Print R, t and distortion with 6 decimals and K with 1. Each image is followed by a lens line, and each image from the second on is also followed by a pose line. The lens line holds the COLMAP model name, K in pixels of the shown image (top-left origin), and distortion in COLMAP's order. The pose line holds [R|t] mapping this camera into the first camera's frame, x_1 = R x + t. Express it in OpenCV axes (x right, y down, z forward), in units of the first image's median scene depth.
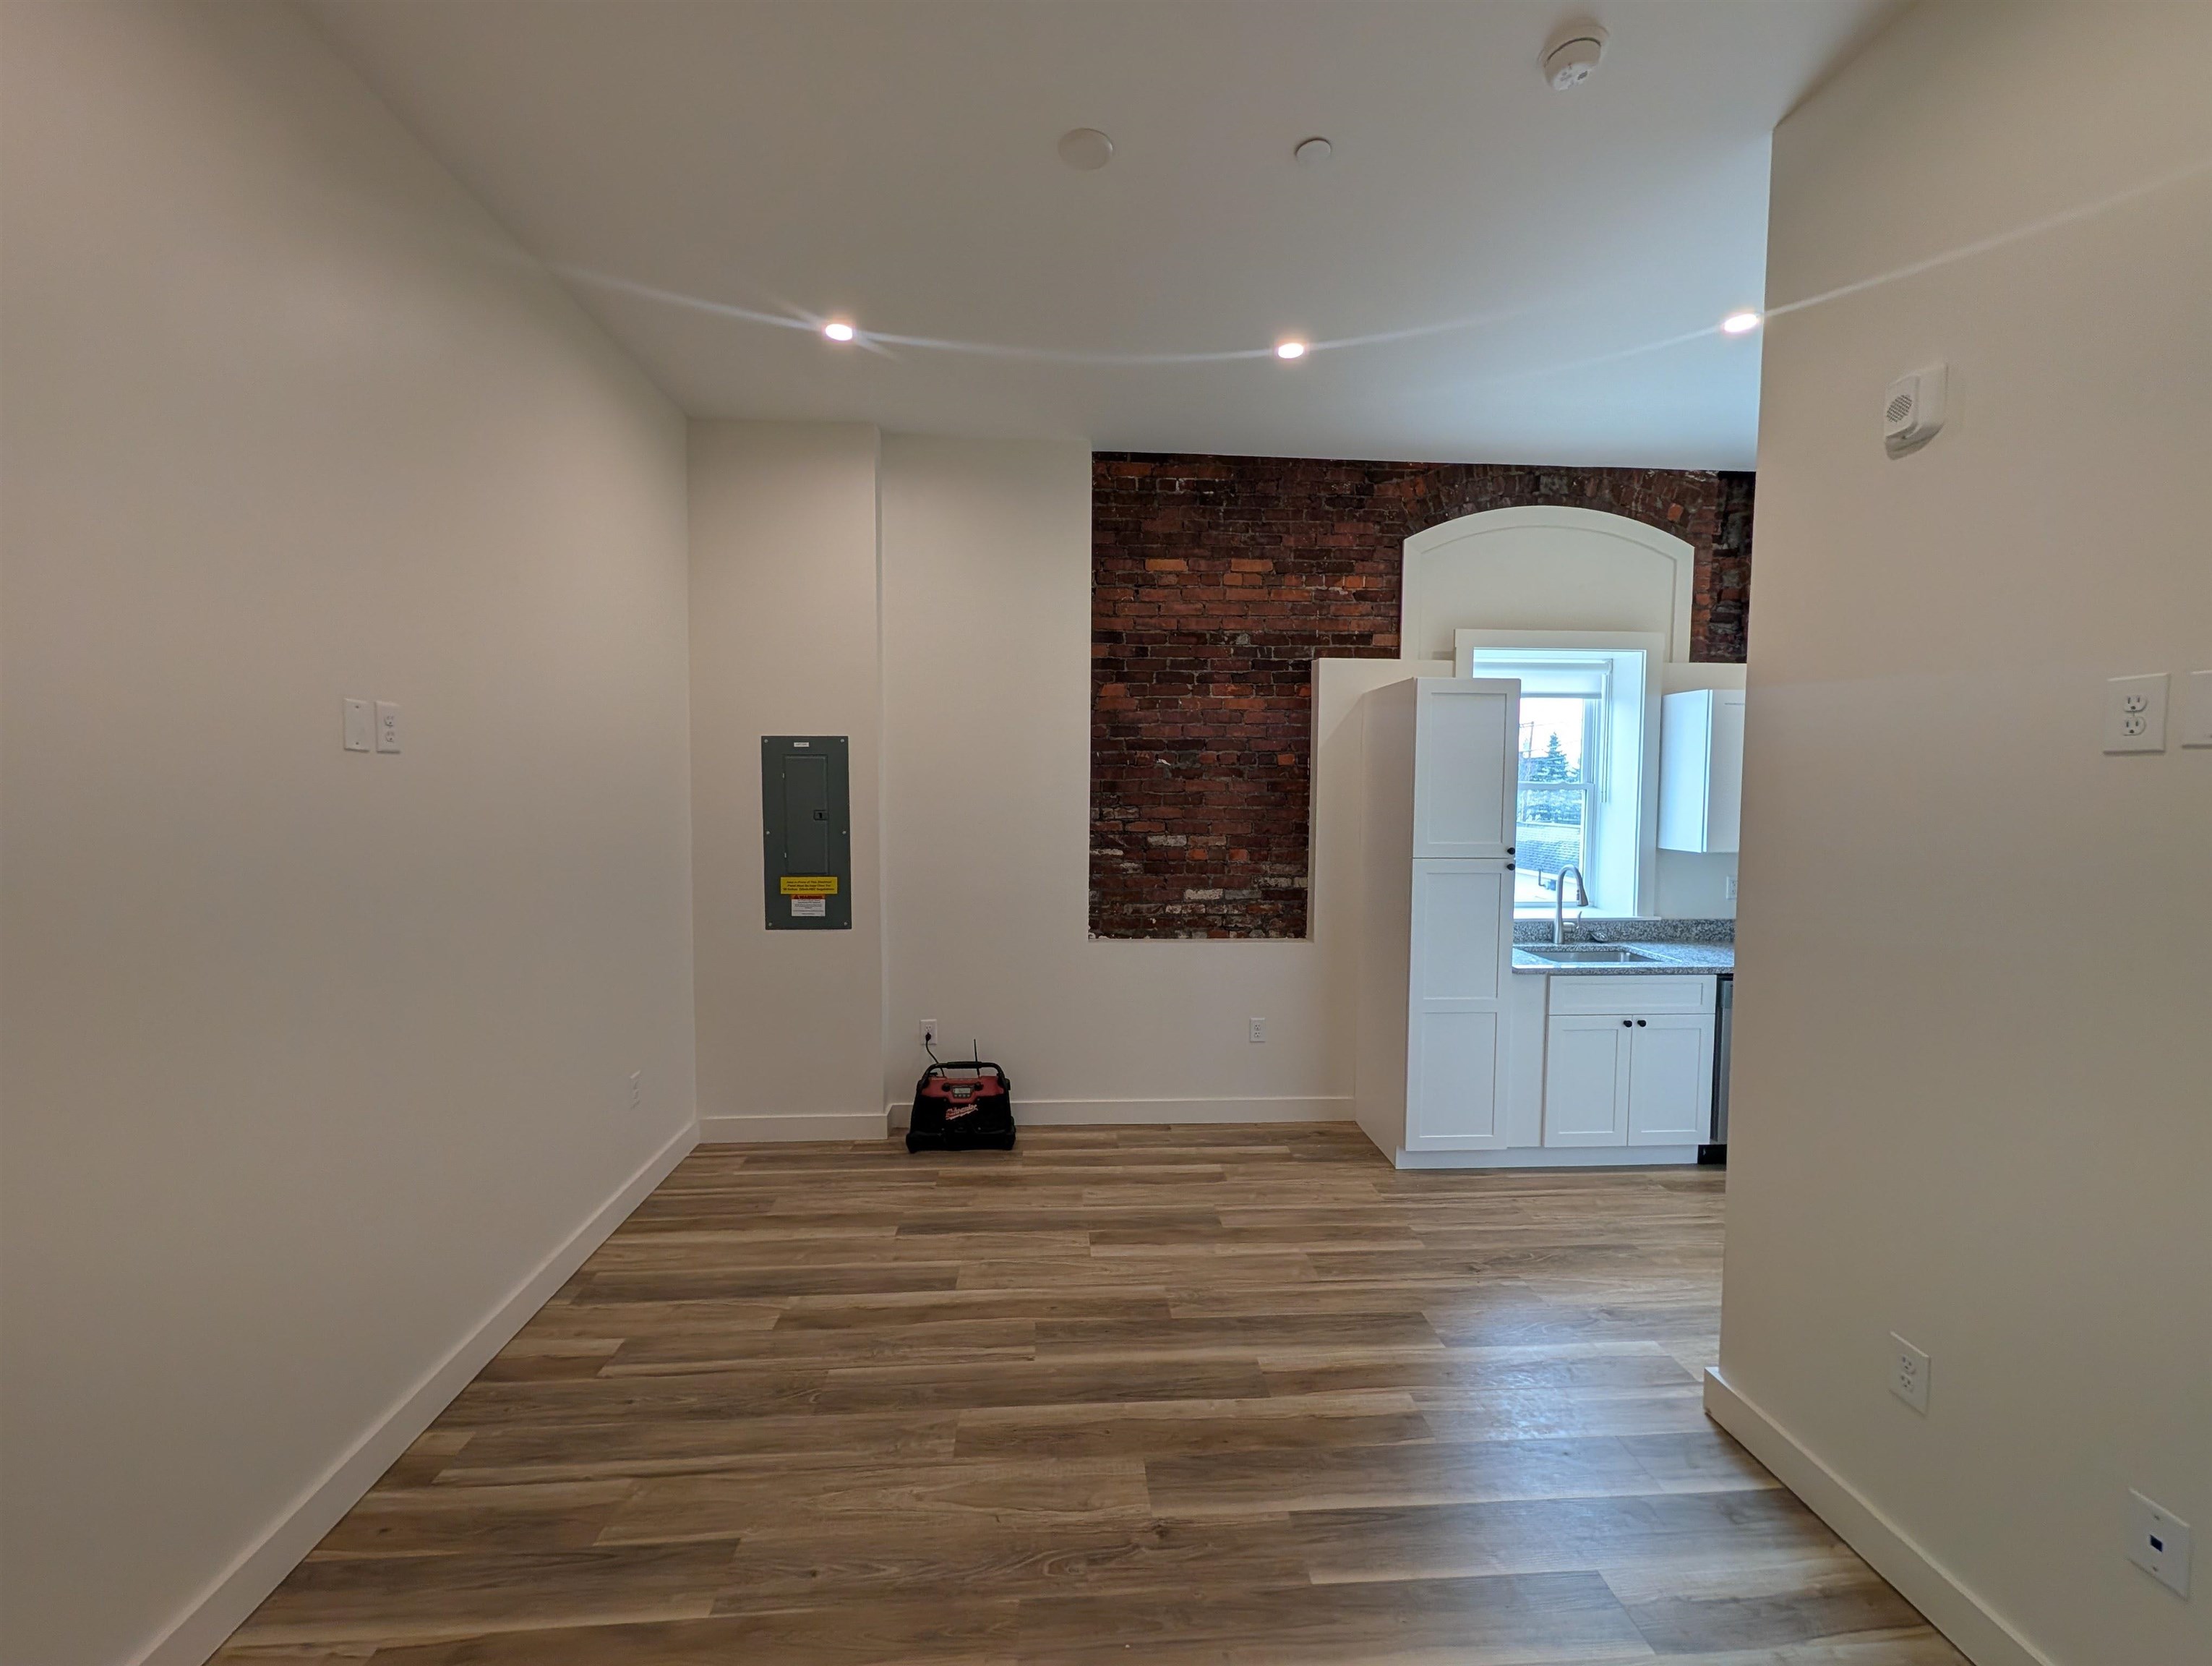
lens RADIAL K [[853.2, 0, 1108.8], [0, 853.2, 829.4], [0, 0, 1]] dist [0.001271, 0.000046]
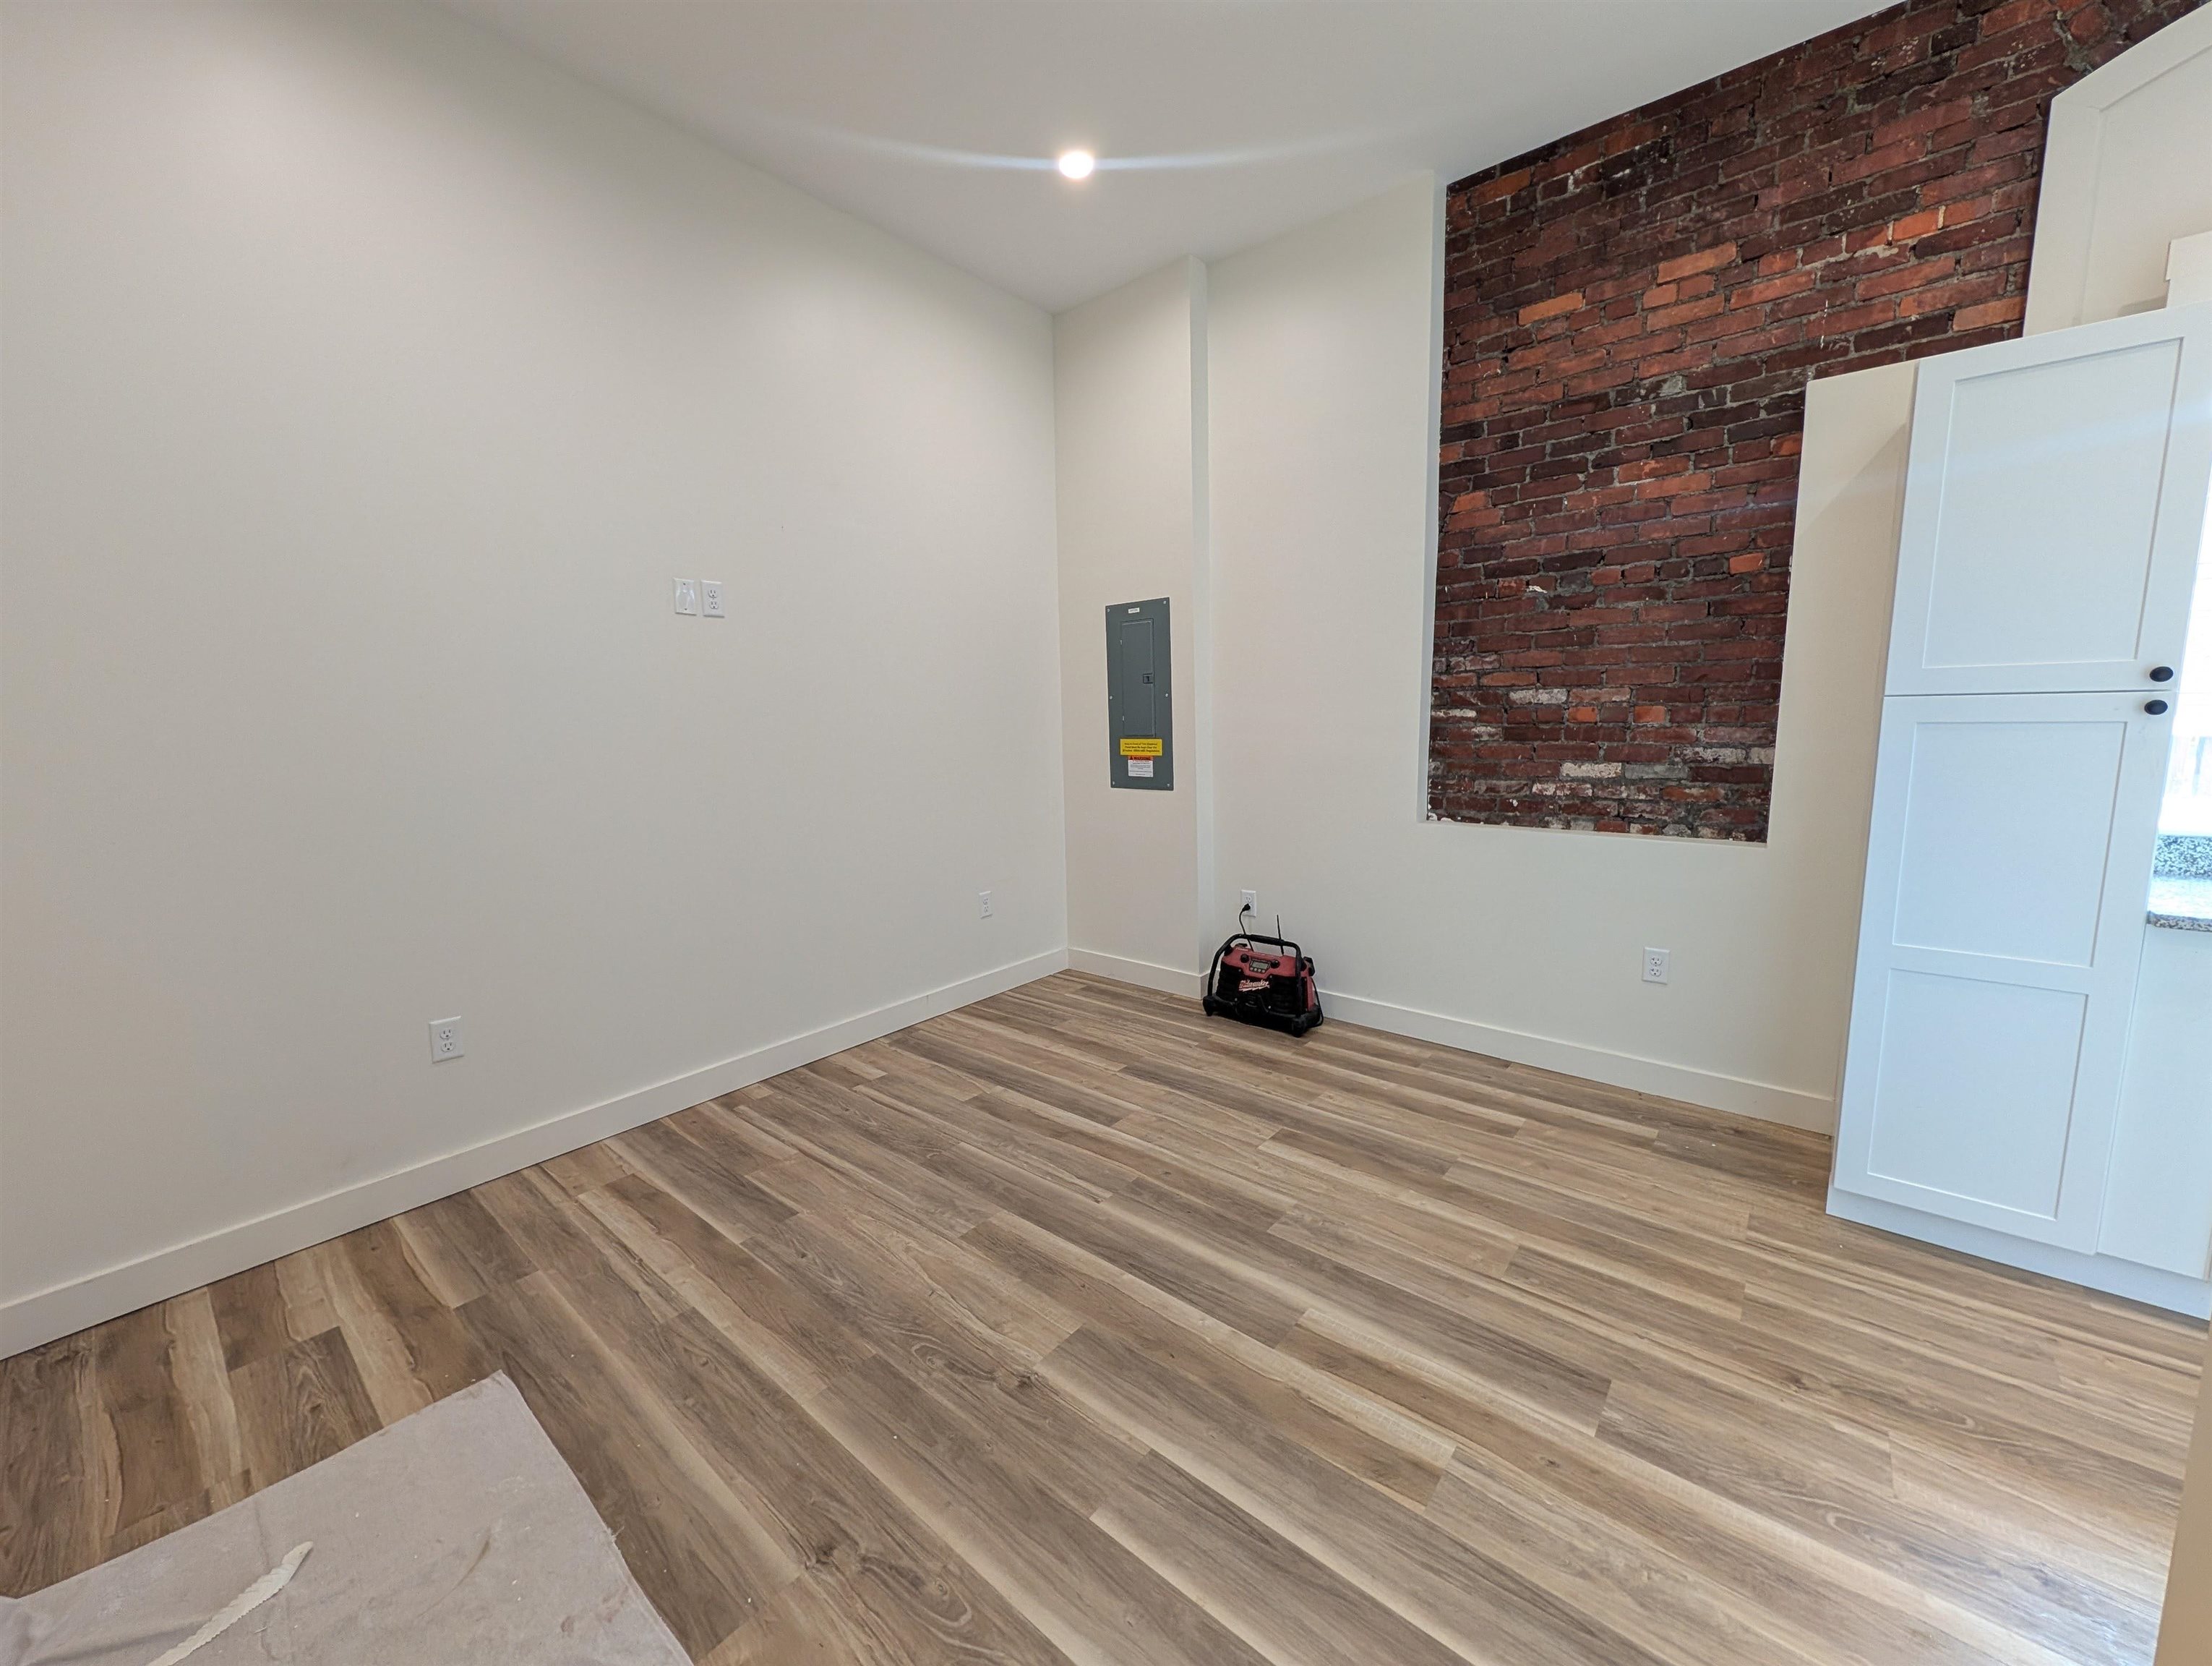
lens RADIAL K [[853.2, 0, 1105.1], [0, 853.2, 828.1], [0, 0, 1]] dist [0.001271, 0.000046]
pose [[0.722831, 0.071737, -0.687291, 0.325909], [-0.007577, 0.995360, 0.095924, 0.061003], [0.690983, -0.064129, 0.720021, 0.196303]]
